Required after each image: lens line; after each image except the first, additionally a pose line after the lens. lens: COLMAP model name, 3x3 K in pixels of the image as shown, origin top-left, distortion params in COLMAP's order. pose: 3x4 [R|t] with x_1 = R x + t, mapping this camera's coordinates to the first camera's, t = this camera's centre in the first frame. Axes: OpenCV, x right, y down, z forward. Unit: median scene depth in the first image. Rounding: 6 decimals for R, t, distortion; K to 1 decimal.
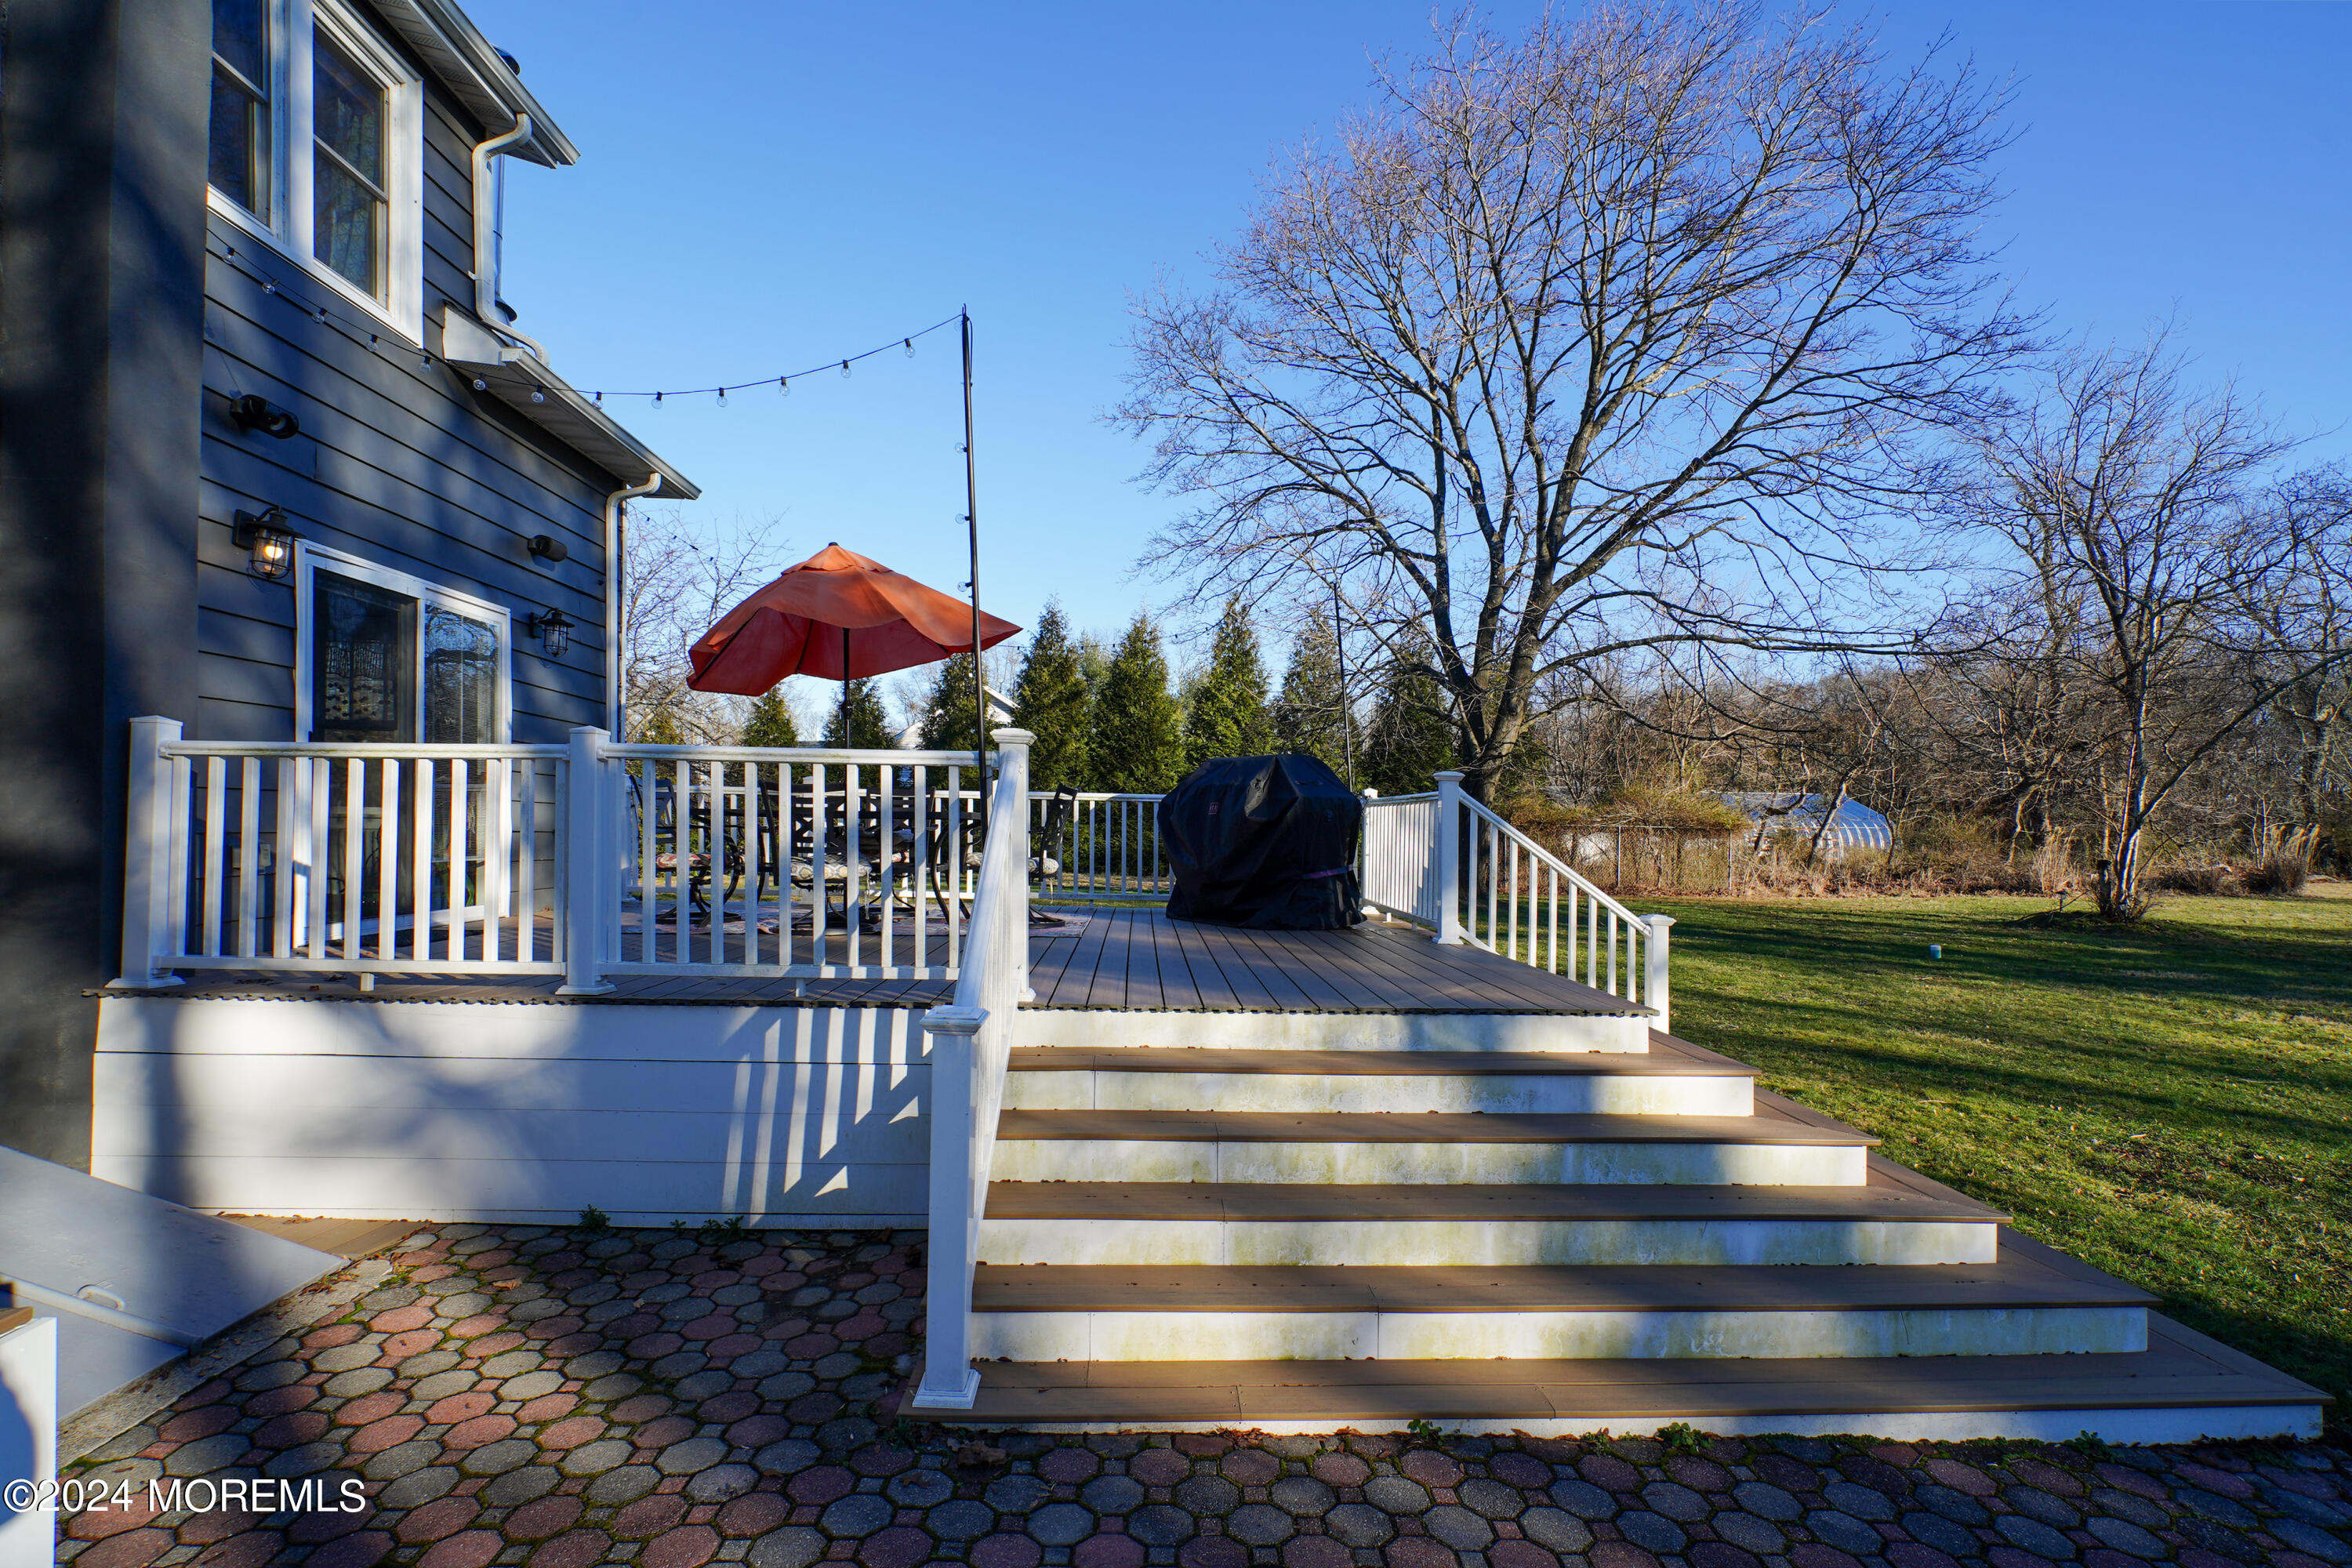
lens RADIAL K [[1100.2, 0, 1189.4], [0, 1100.2, 818.1], [0, 0, 1]] dist [0.001184, 0.000760]
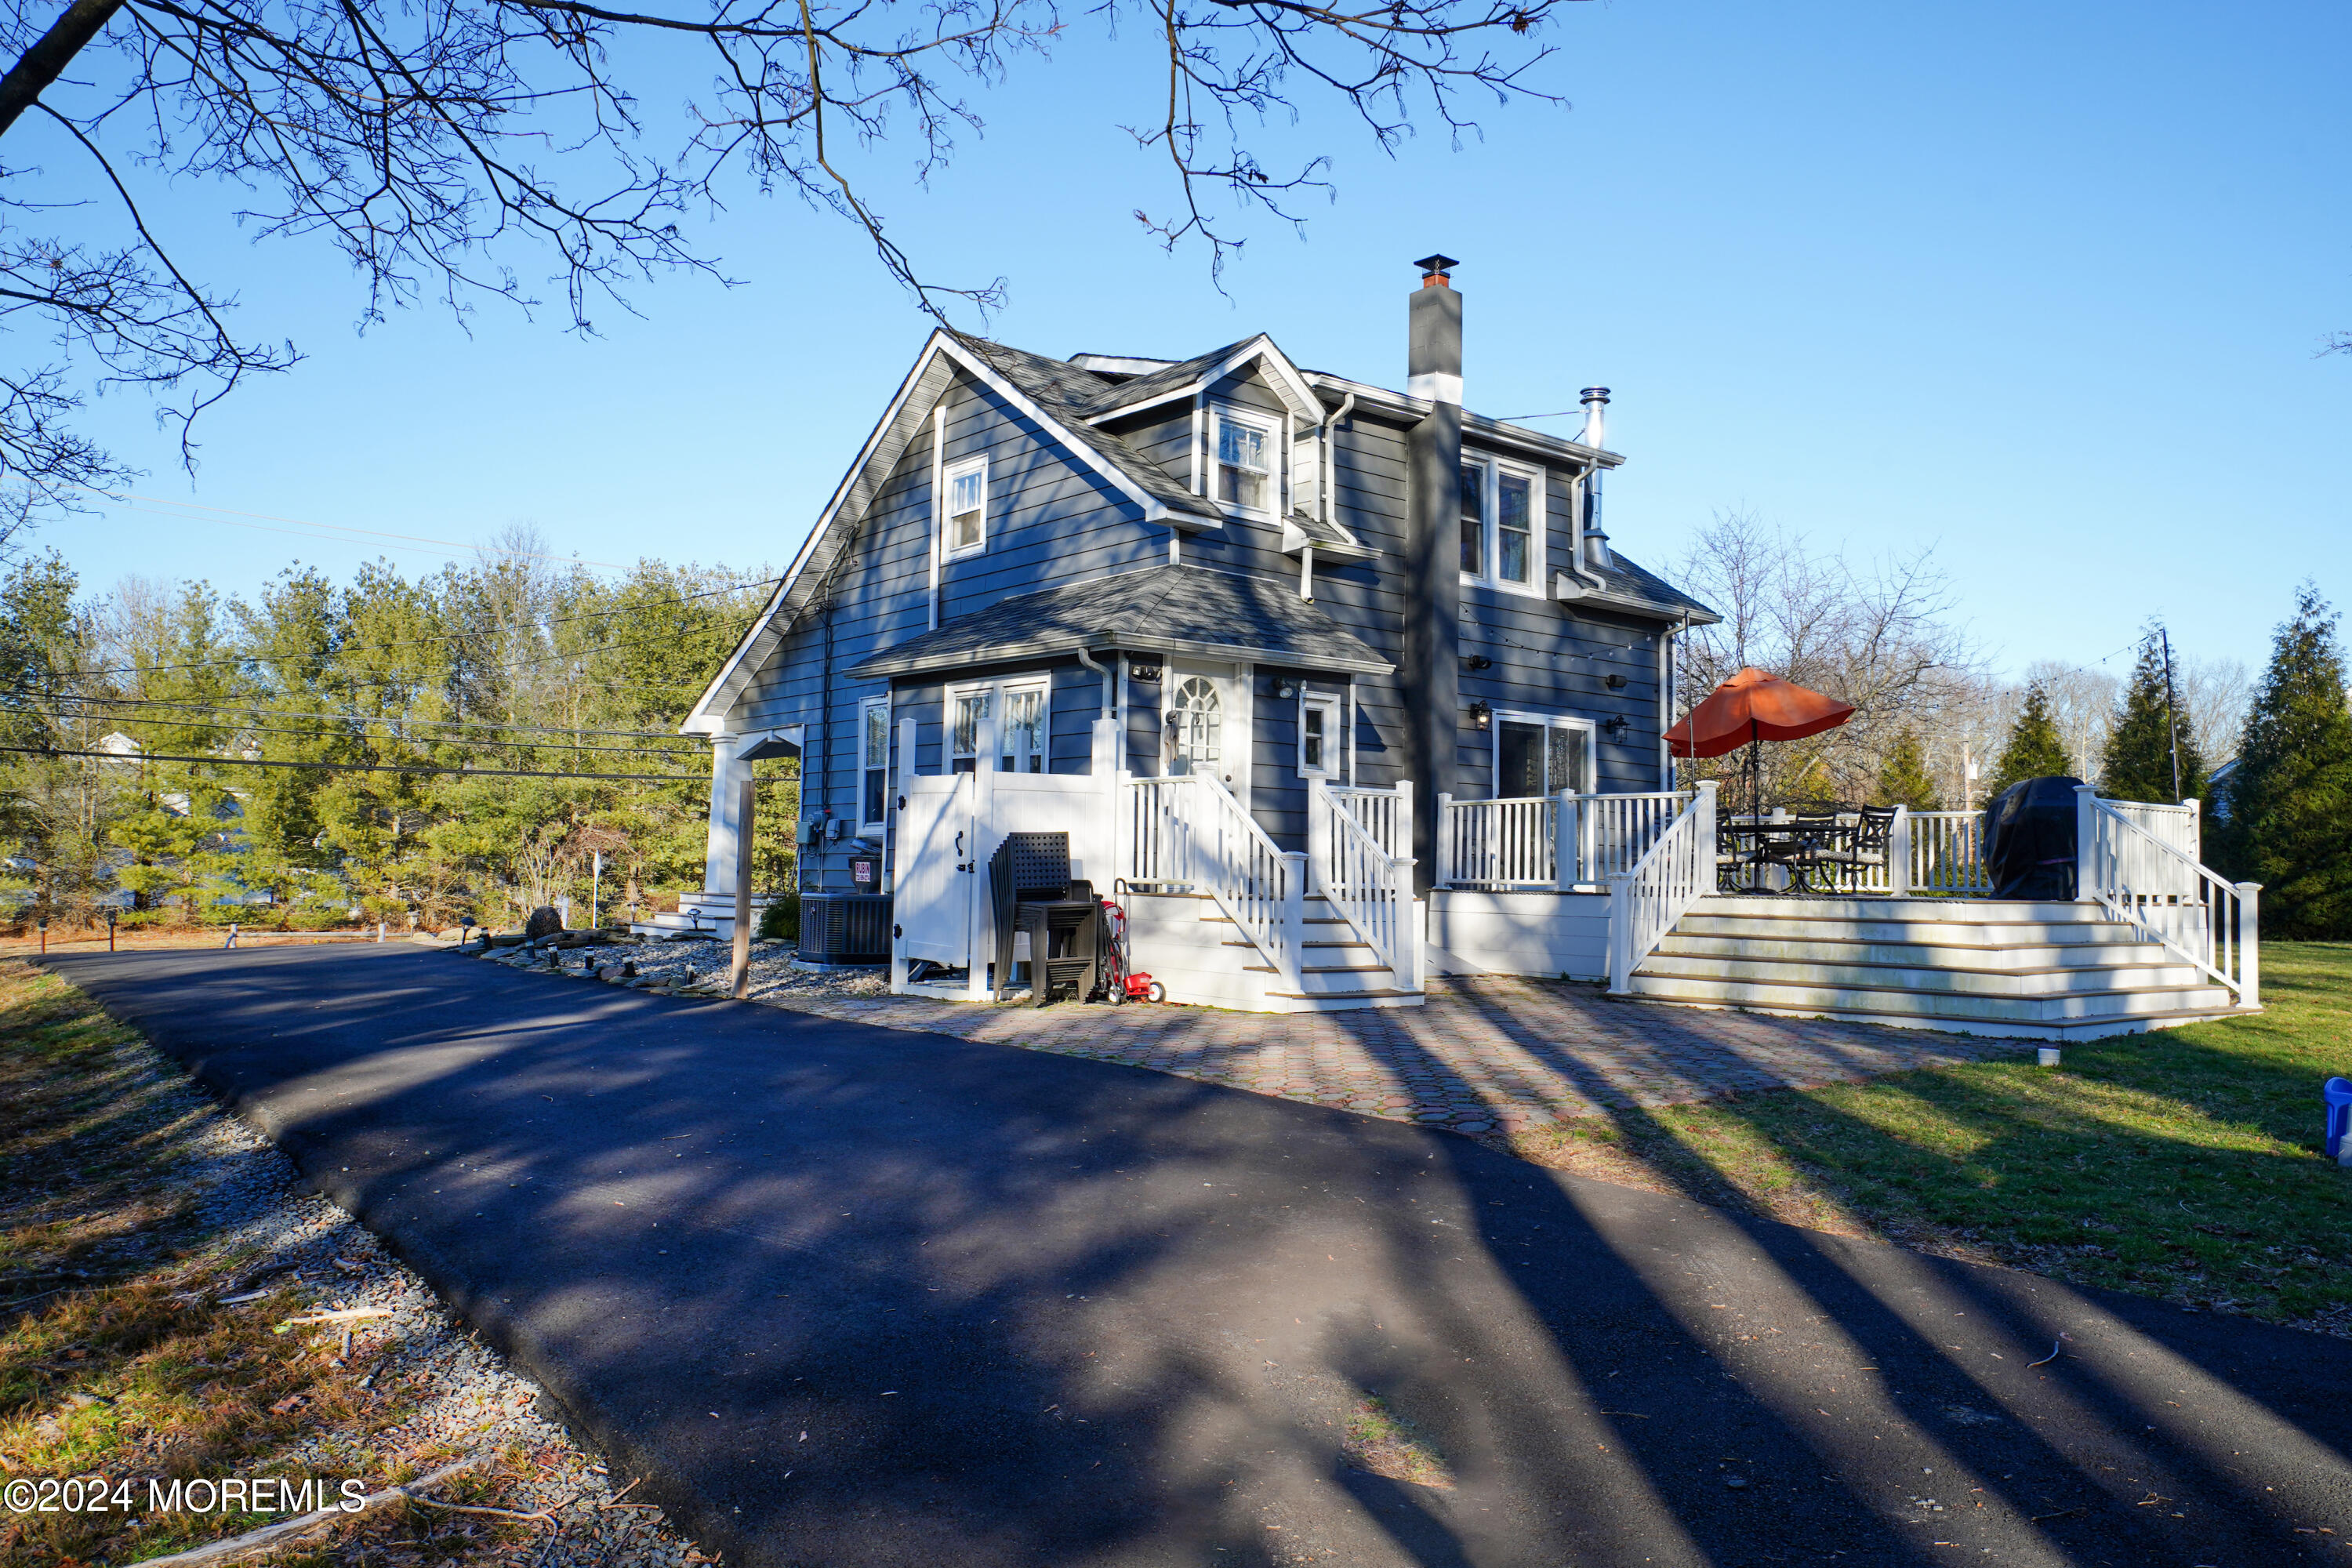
lens RADIAL K [[1771.3, 0, 1176.1], [0, 1771.3, 870.3], [0, 0, 1]] dist [0.001682, 0.003480]
pose [[0.600546, -0.011633, -0.799506, 1.380537], [-0.000209, 0.999892, -0.014706, 0.105561], [0.799590, 0.008998, 0.600478, -1.378589]]
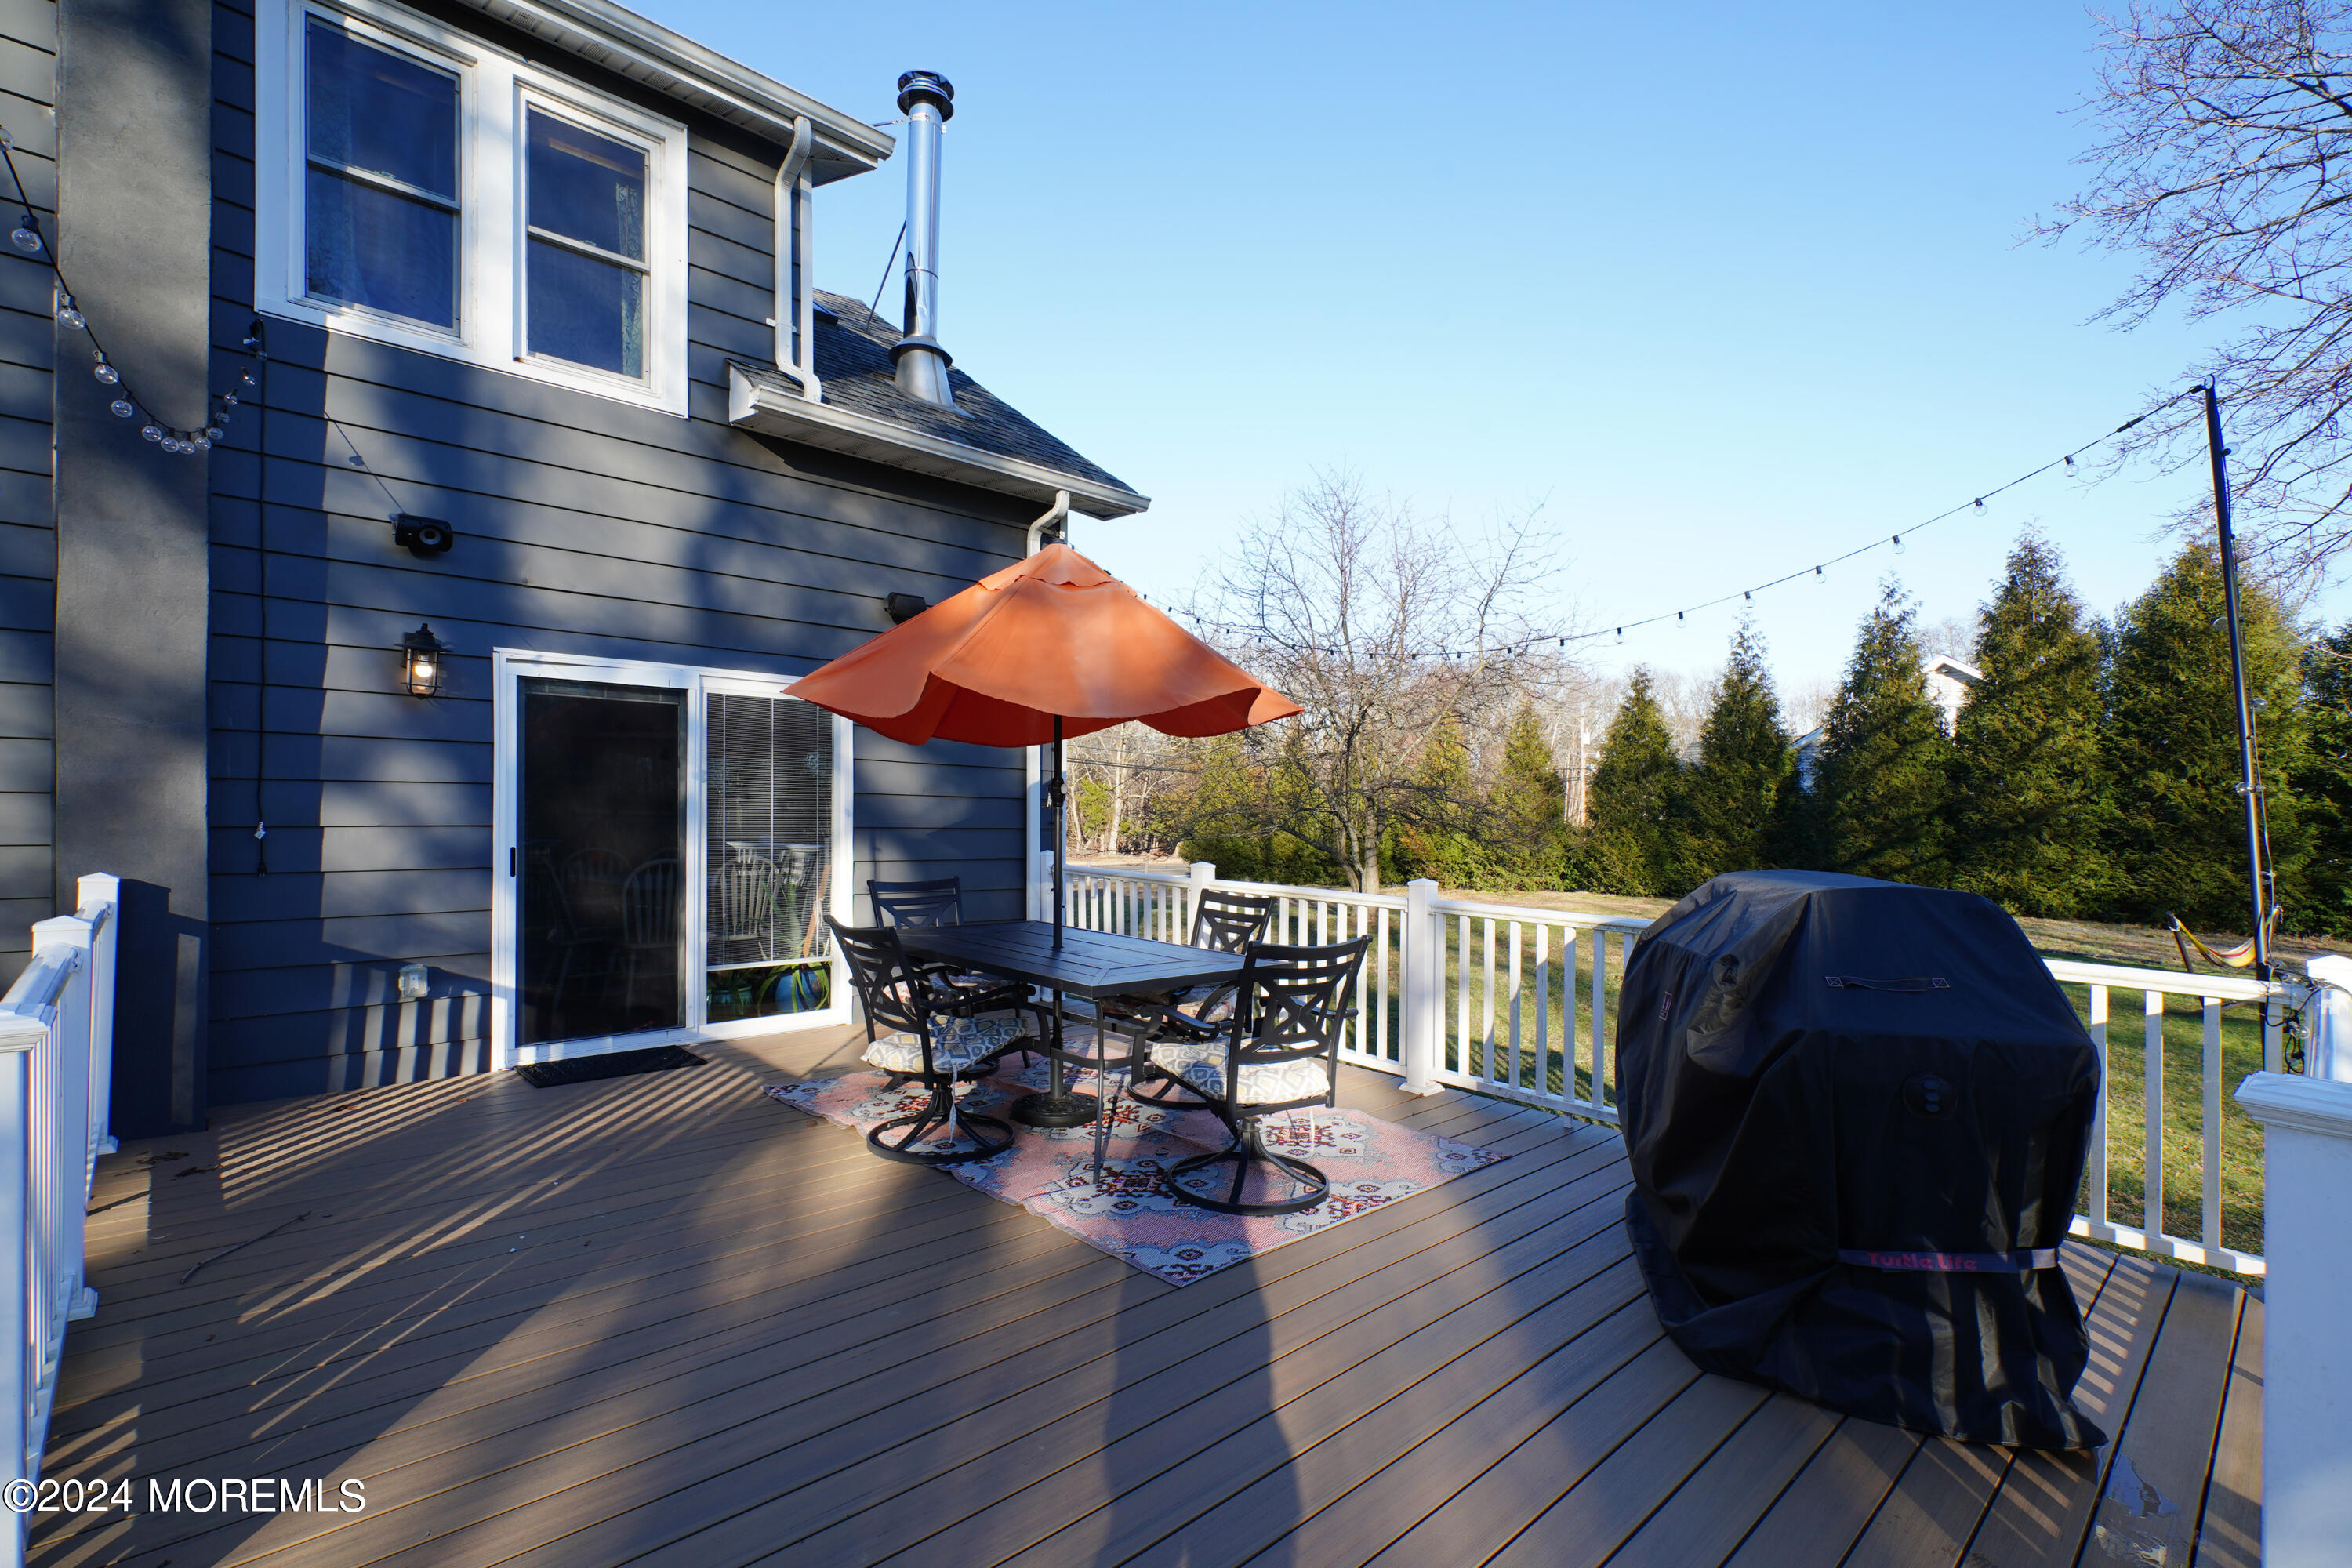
lens RADIAL K [[1089.6, 0, 1179.1], [0, 1089.6, 797.2], [0, 0, 1]] dist [0.003773, 0.001274]
pose [[0.651482, -0.004832, -0.758649, 0.249664], [-0.003137, 0.999954, -0.009062, -0.094889], [0.758657, 0.008283, 0.651437, 0.675225]]
